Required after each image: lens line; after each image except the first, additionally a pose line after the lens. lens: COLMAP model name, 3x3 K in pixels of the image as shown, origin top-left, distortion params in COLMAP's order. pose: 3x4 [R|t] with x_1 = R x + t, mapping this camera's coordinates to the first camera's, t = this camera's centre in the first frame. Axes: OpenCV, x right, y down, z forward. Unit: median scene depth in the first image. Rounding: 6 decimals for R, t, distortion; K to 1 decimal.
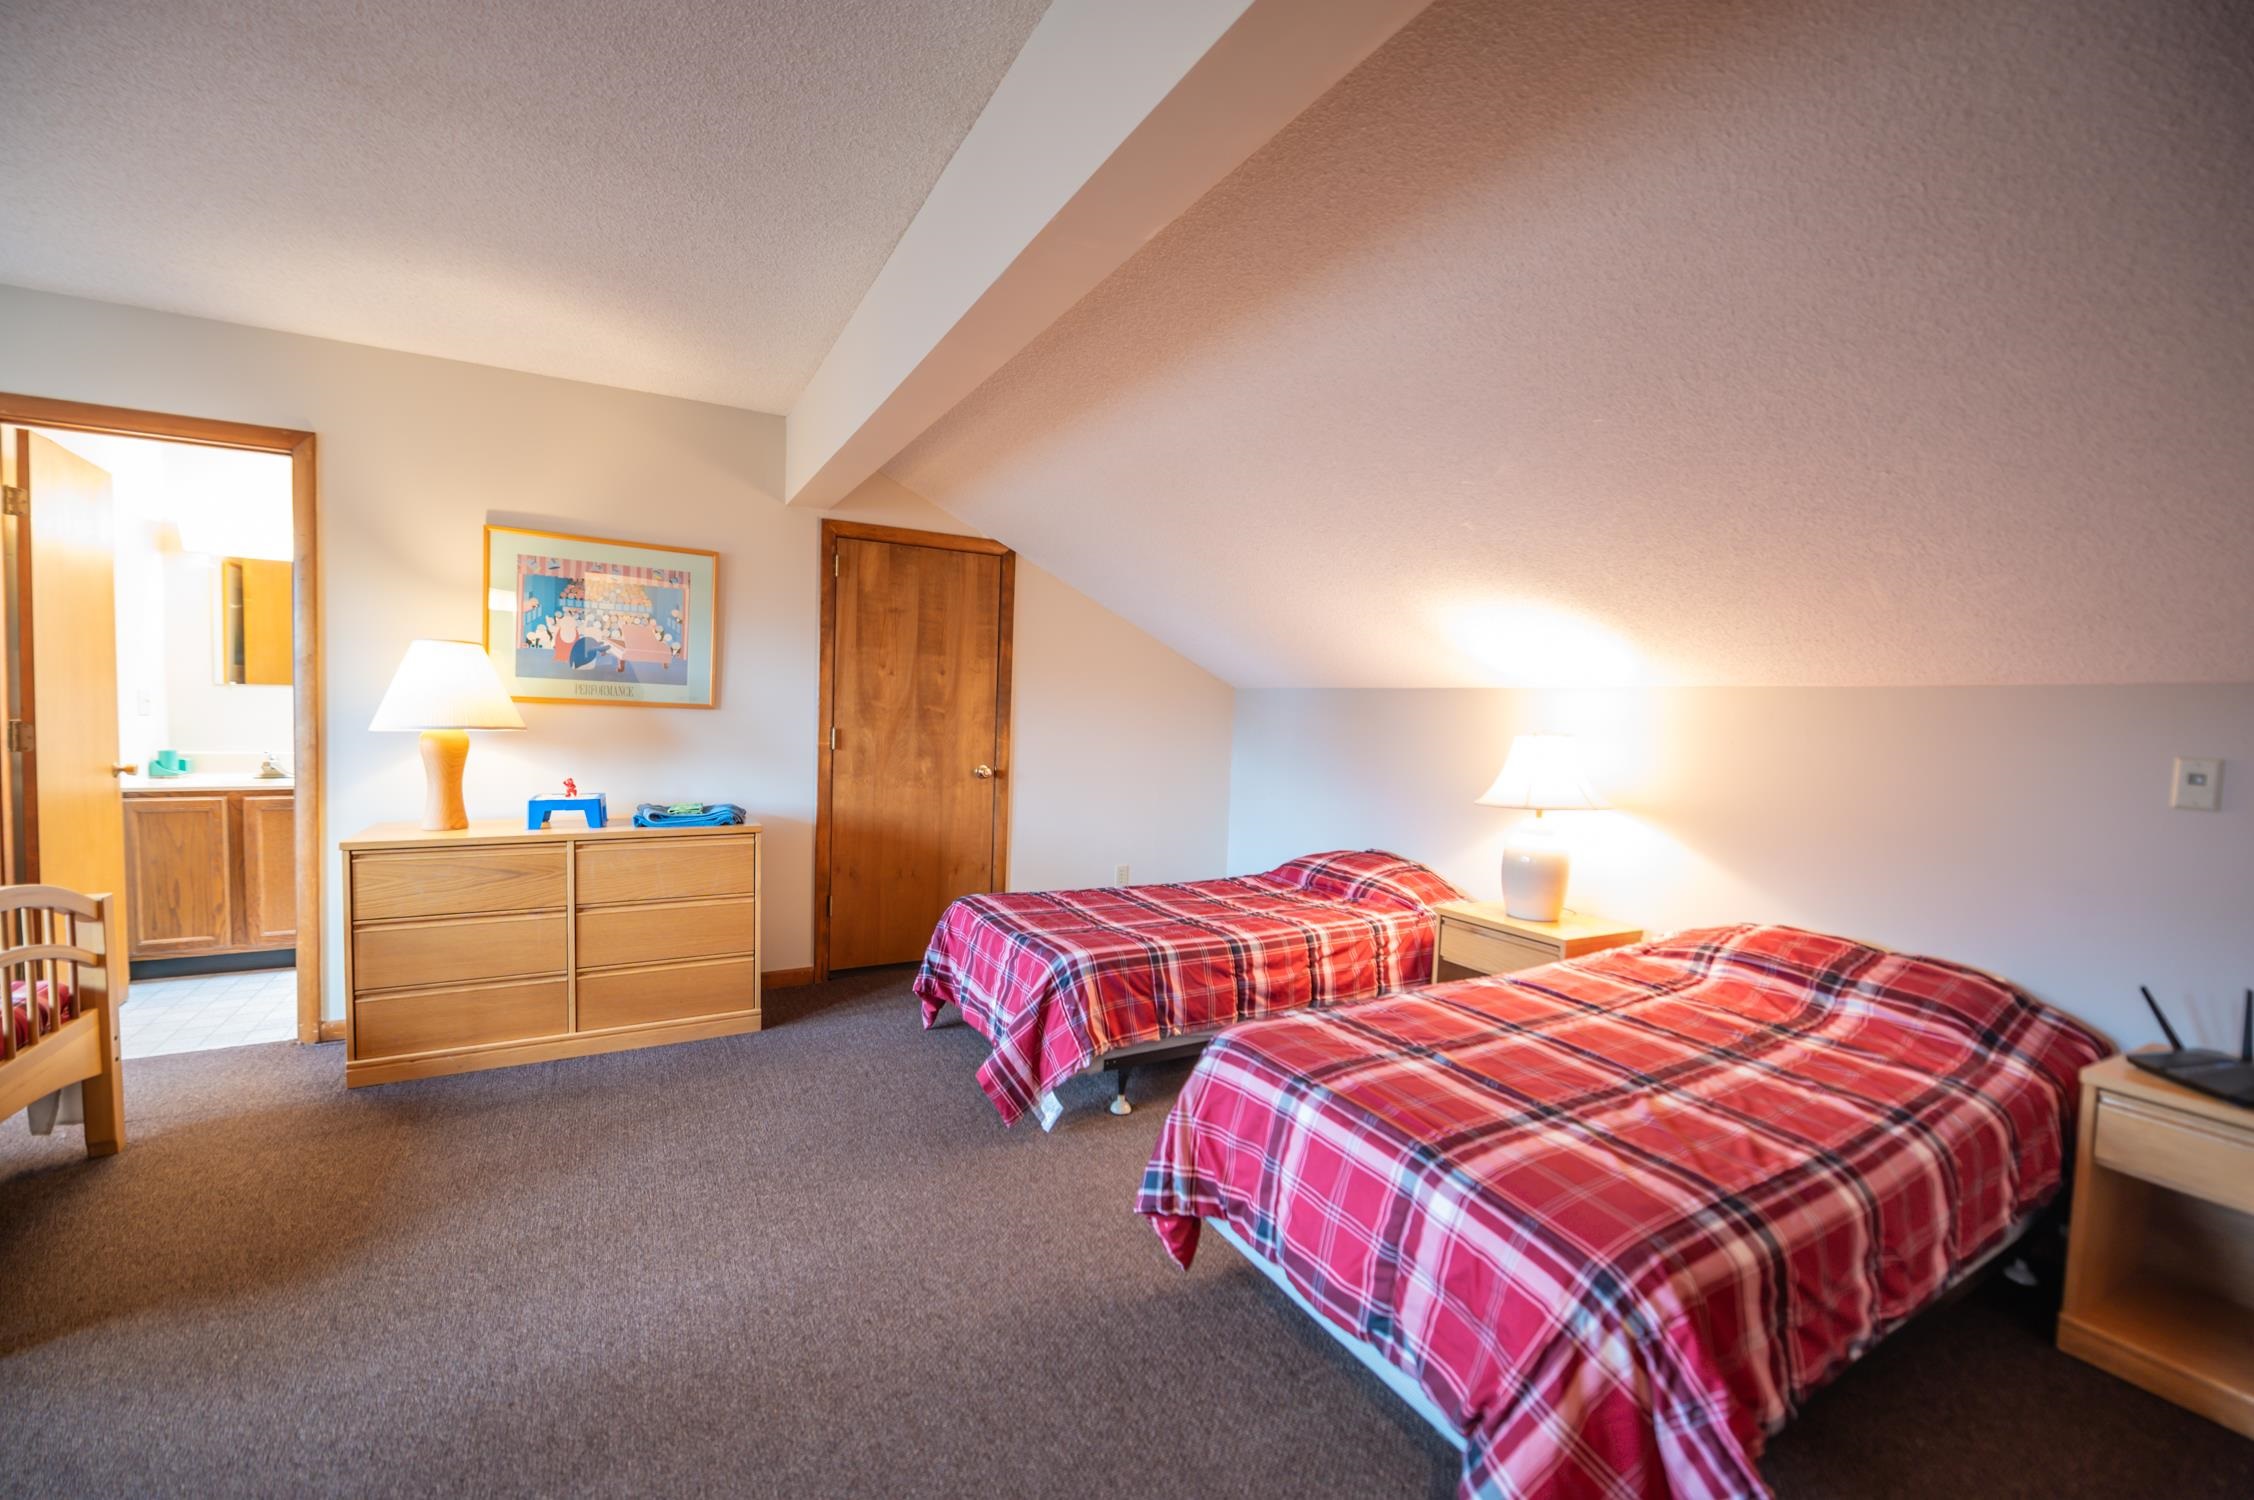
lens RADIAL K [[899.8, 0, 1129.2], [0, 899.8, 755.1], [0, 0, 1]] dist [-0.011660, -0.000054]
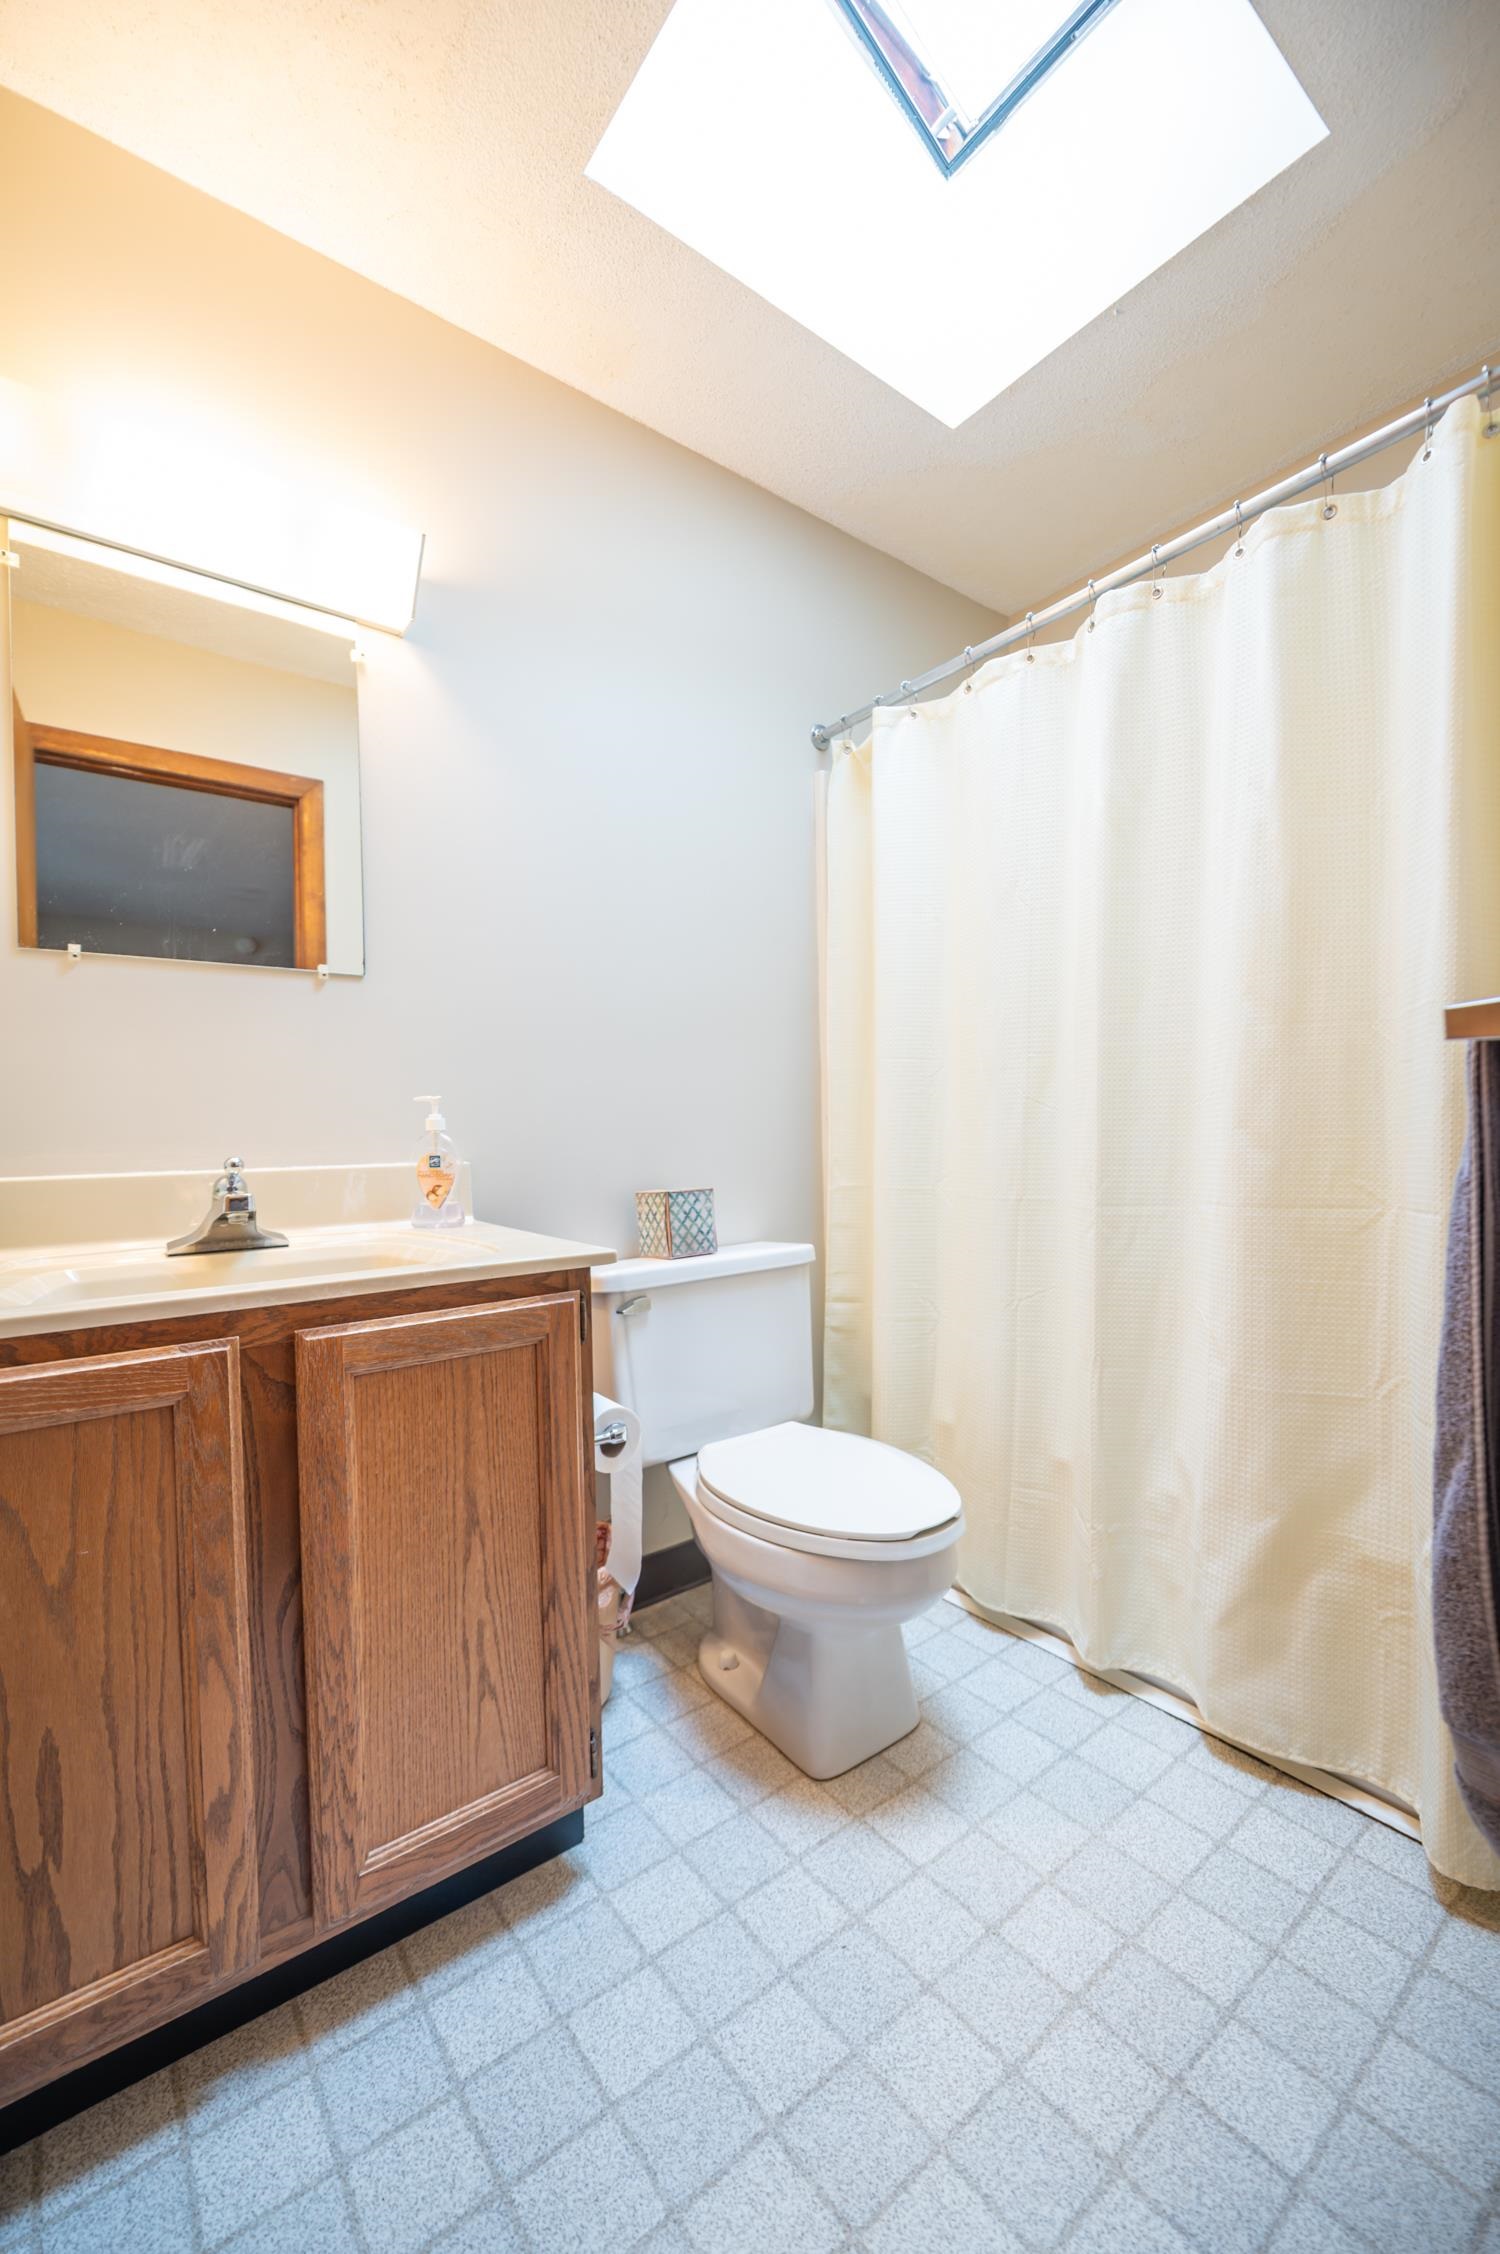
lens RADIAL K [[899.8, 0, 757.6], [0, 899.8, 1135.1], [0, 0, 1]] dist [-0.011660, -0.000054]
pose [[0.989068, -0.051078, 0.138333, -1.032043], [0.056943, 0.997624, -0.038774, 0.011547], [-0.136024, 0.046227, 0.989626, 0.840829]]
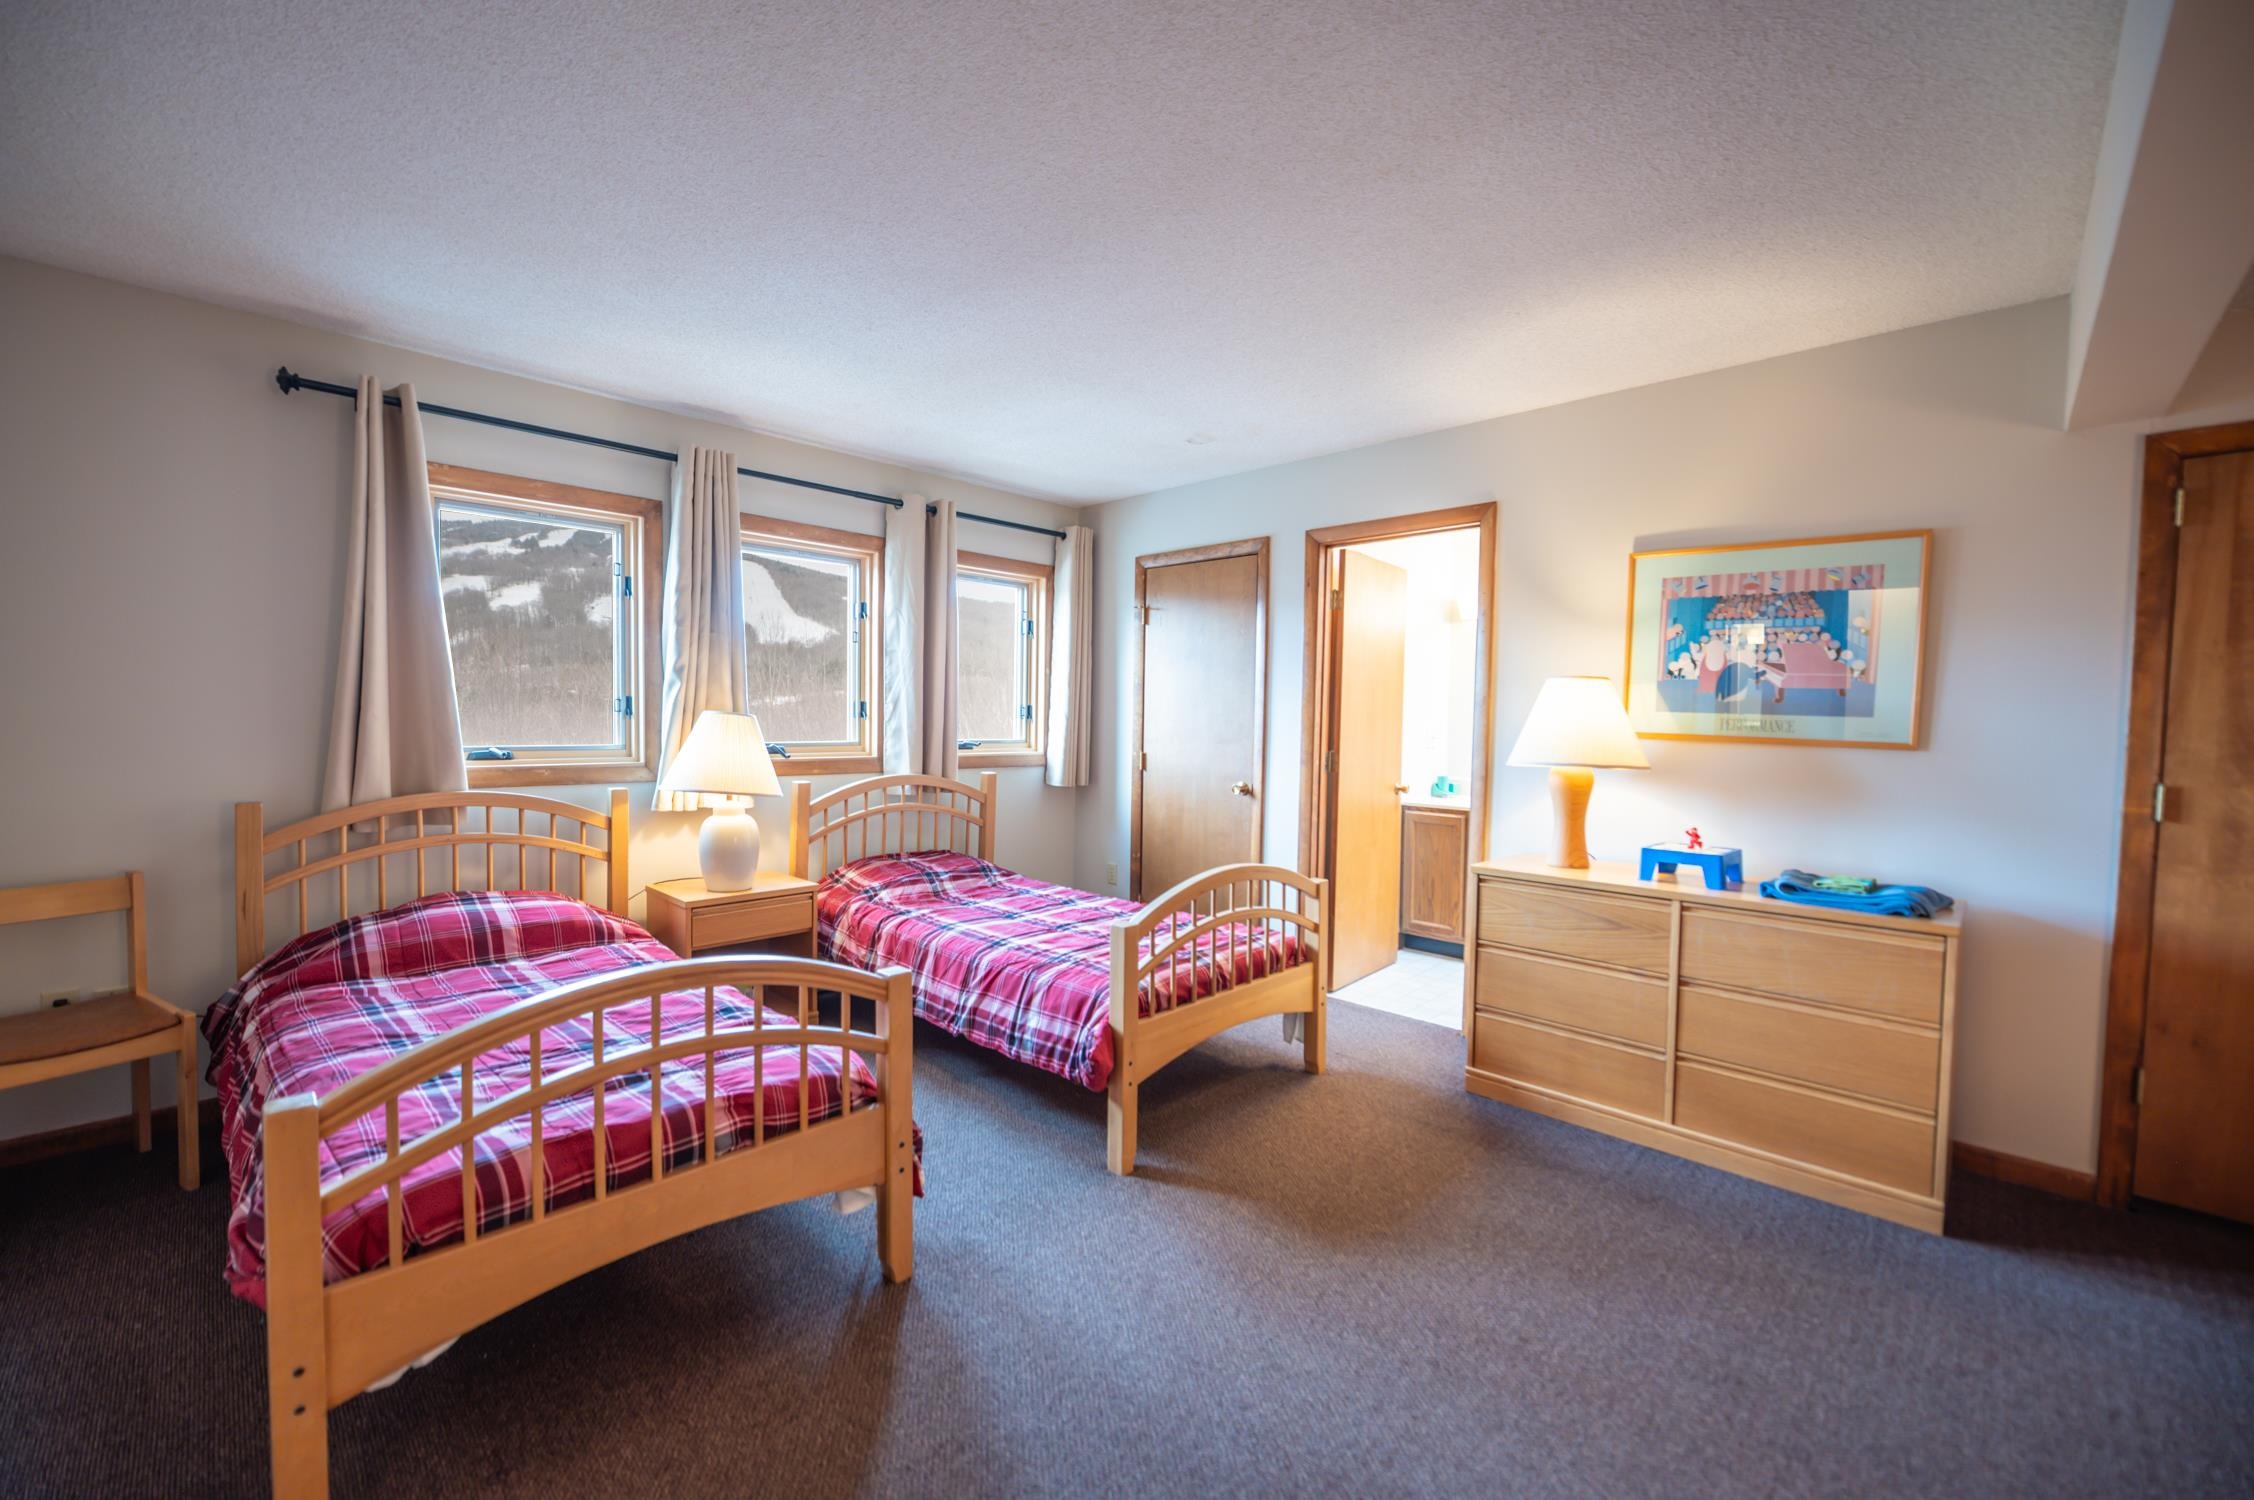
lens RADIAL K [[899.8, 0, 1118.6], [0, 899.8, 751.5], [0, 0, 1]] dist [-0.011660, -0.000054]
pose [[0.269780, 0.014092, -0.962819, 0.053367], [-0.061324, 0.998115, -0.002574, -0.010613], [0.960967, 0.059738, 0.270135, 0.227277]]
